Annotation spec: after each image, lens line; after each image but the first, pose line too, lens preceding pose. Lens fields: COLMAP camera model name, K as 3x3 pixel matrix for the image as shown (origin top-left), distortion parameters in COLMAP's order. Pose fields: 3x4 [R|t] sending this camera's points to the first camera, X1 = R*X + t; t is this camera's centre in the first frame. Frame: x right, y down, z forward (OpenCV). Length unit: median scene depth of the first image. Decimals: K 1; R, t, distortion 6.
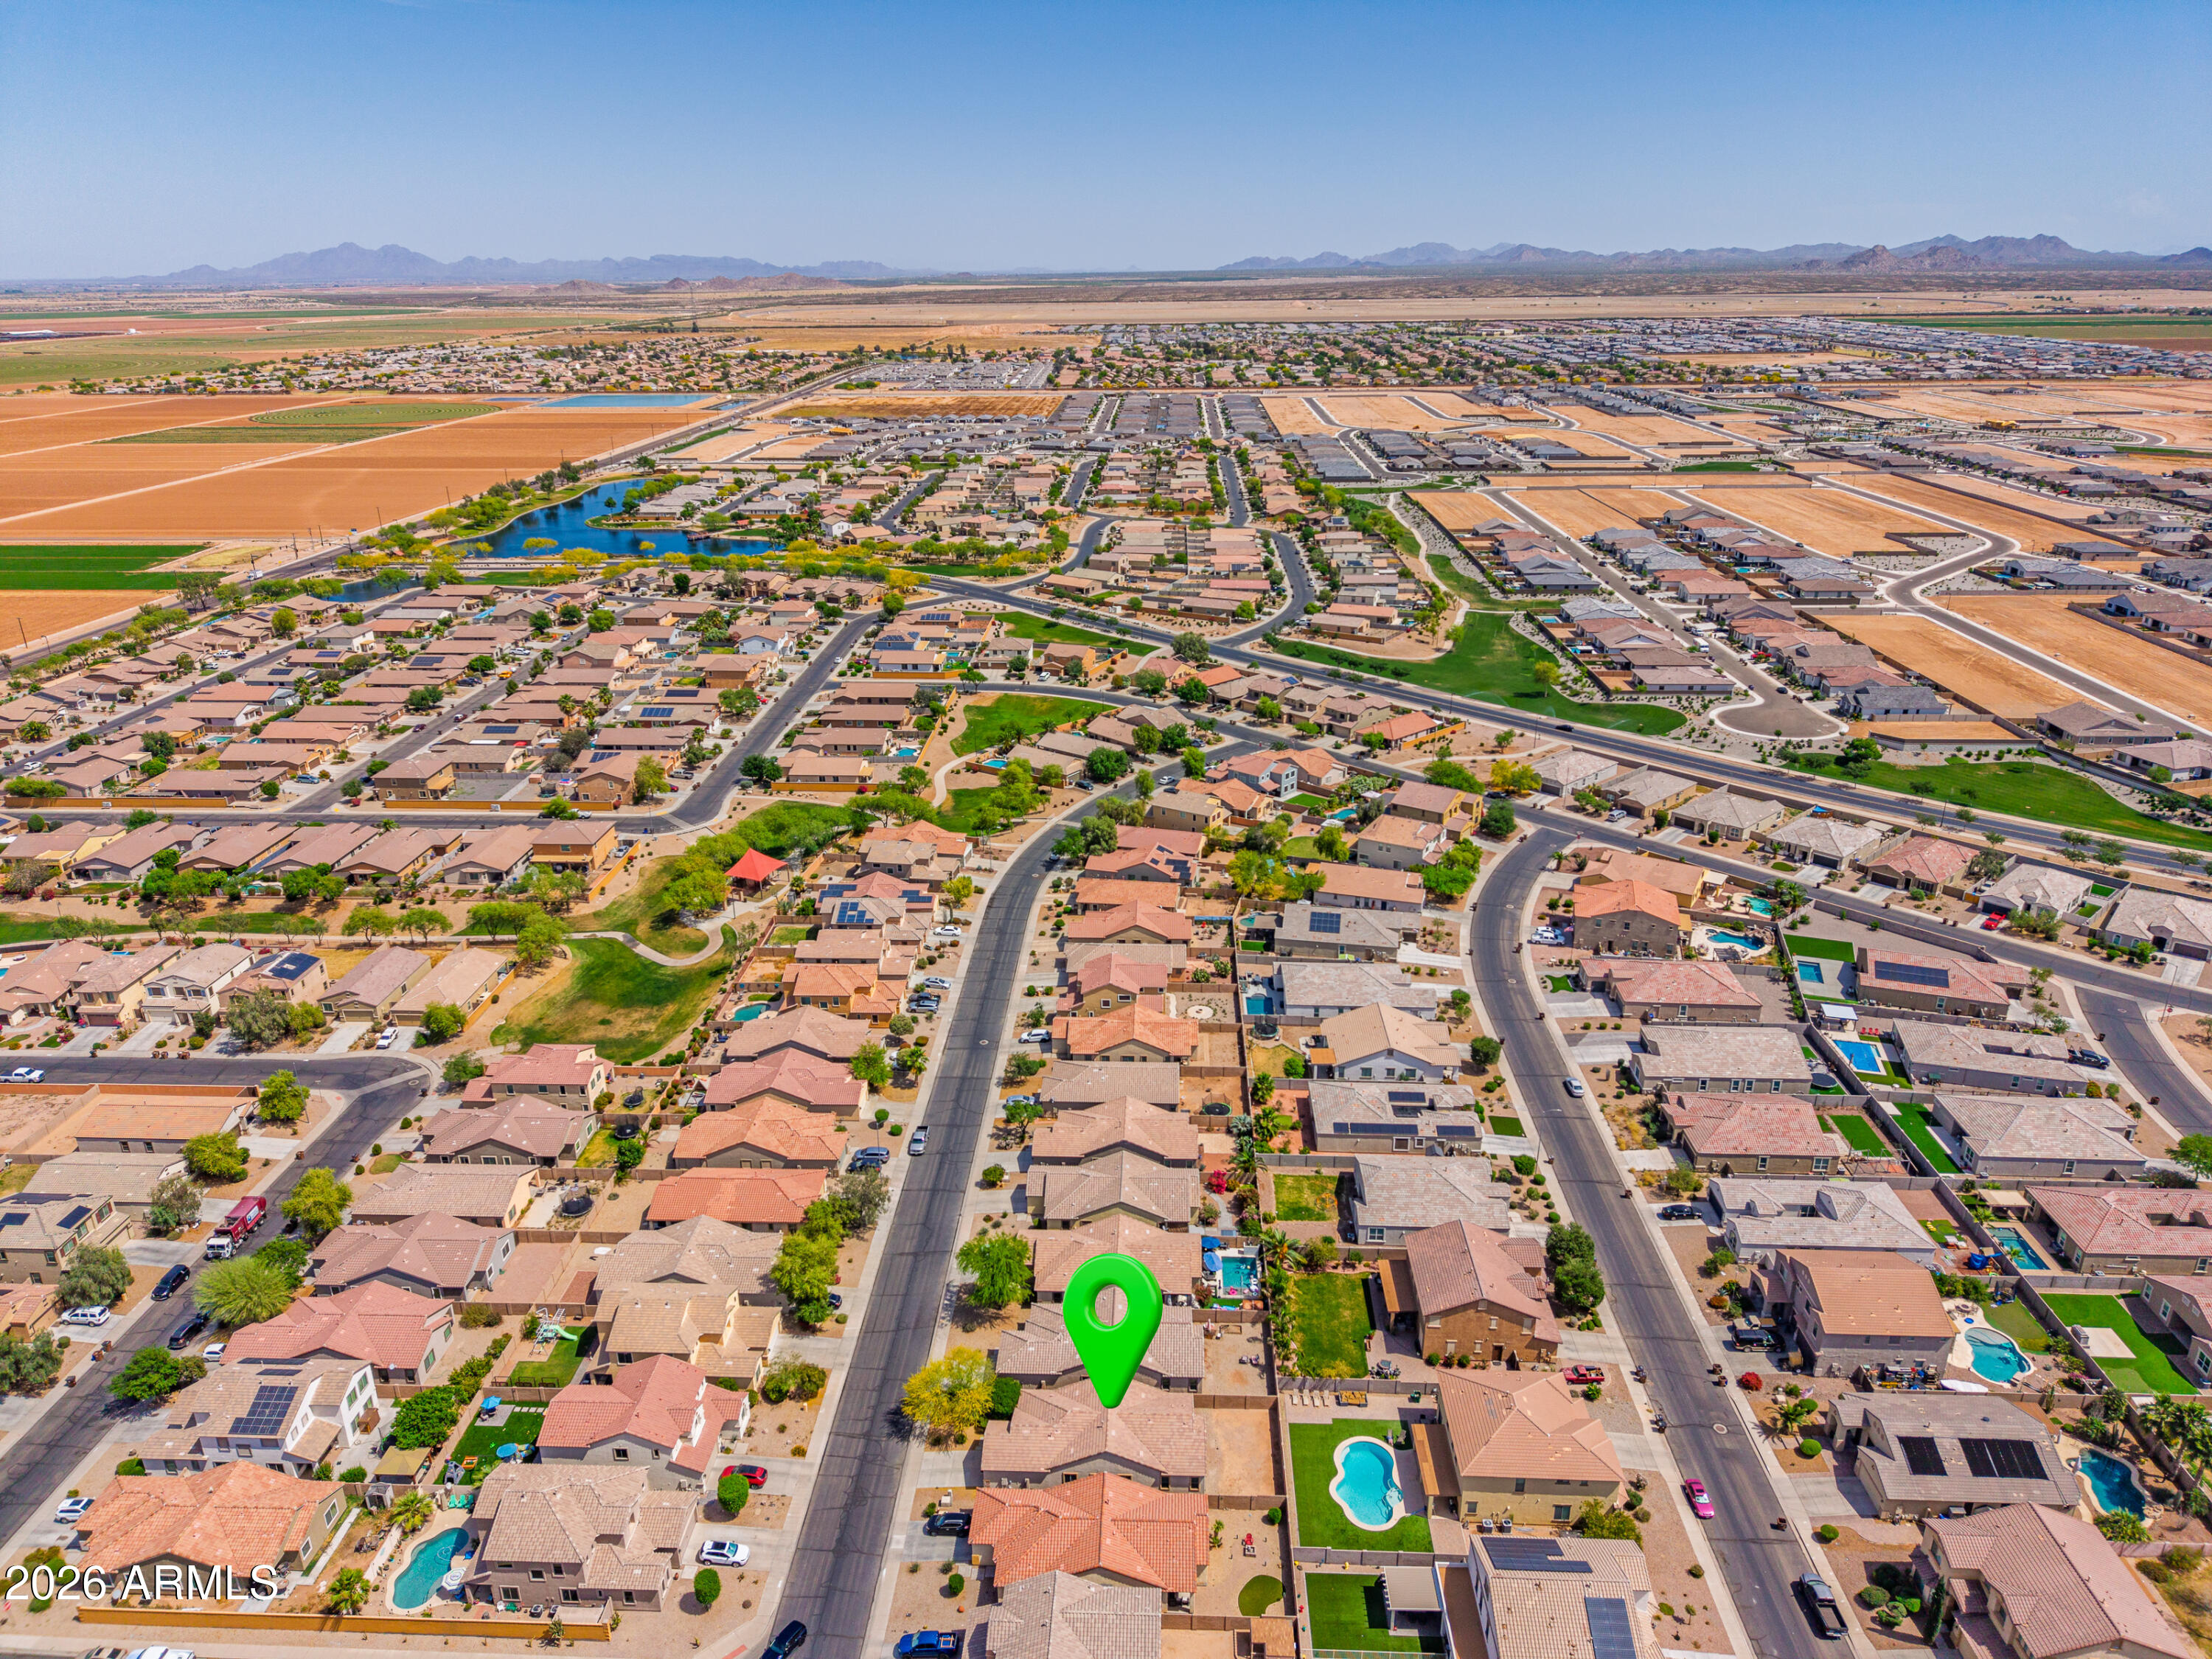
lens RADIAL K [[1476.6, 0, 1106.0], [0, 1476.6, 829.5], [0, 0, 1]] dist [0.042244, -0.048884]
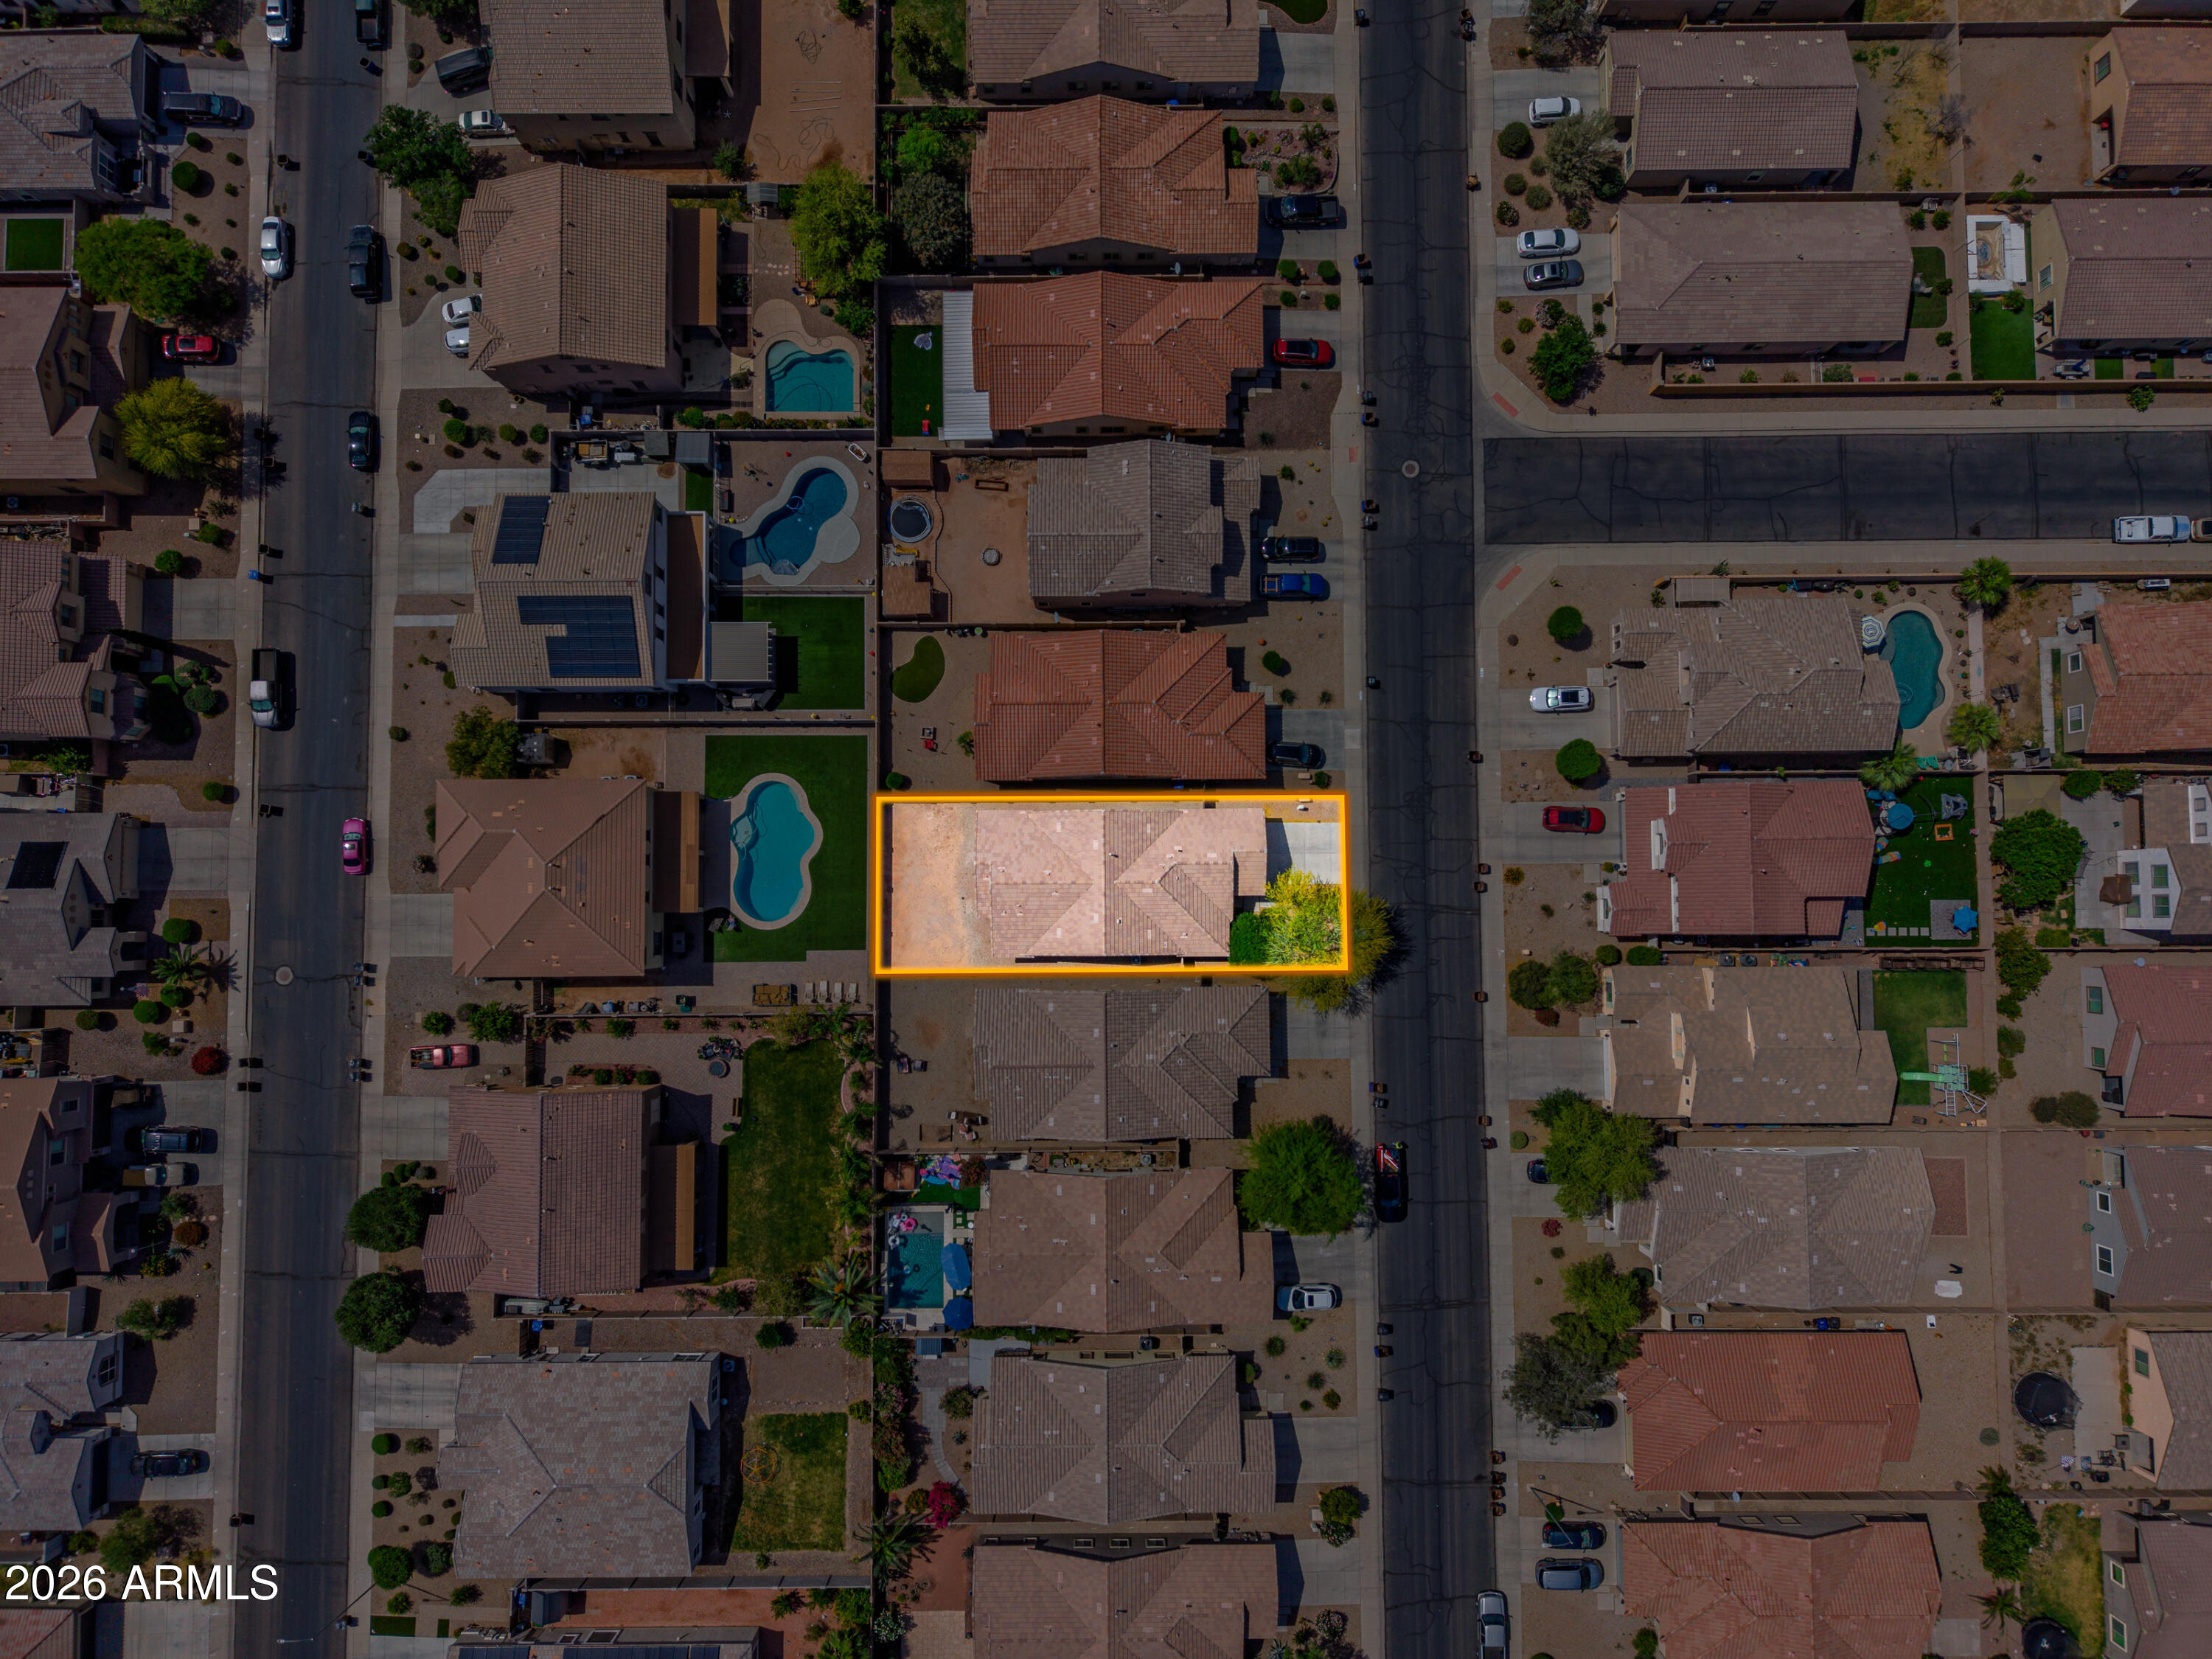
lens RADIAL K [[1476.6, 0, 1106.0], [0, 1476.6, 829.5], [0, 0, 1]] dist [0.042244, -0.048884]
pose [[-0.998658, 0.051407, 0.006356, -0.004781], [-0.009540, -0.303144, 0.952897, -0.287515], [0.050912, 0.951557, 0.303227, 0.728306]]
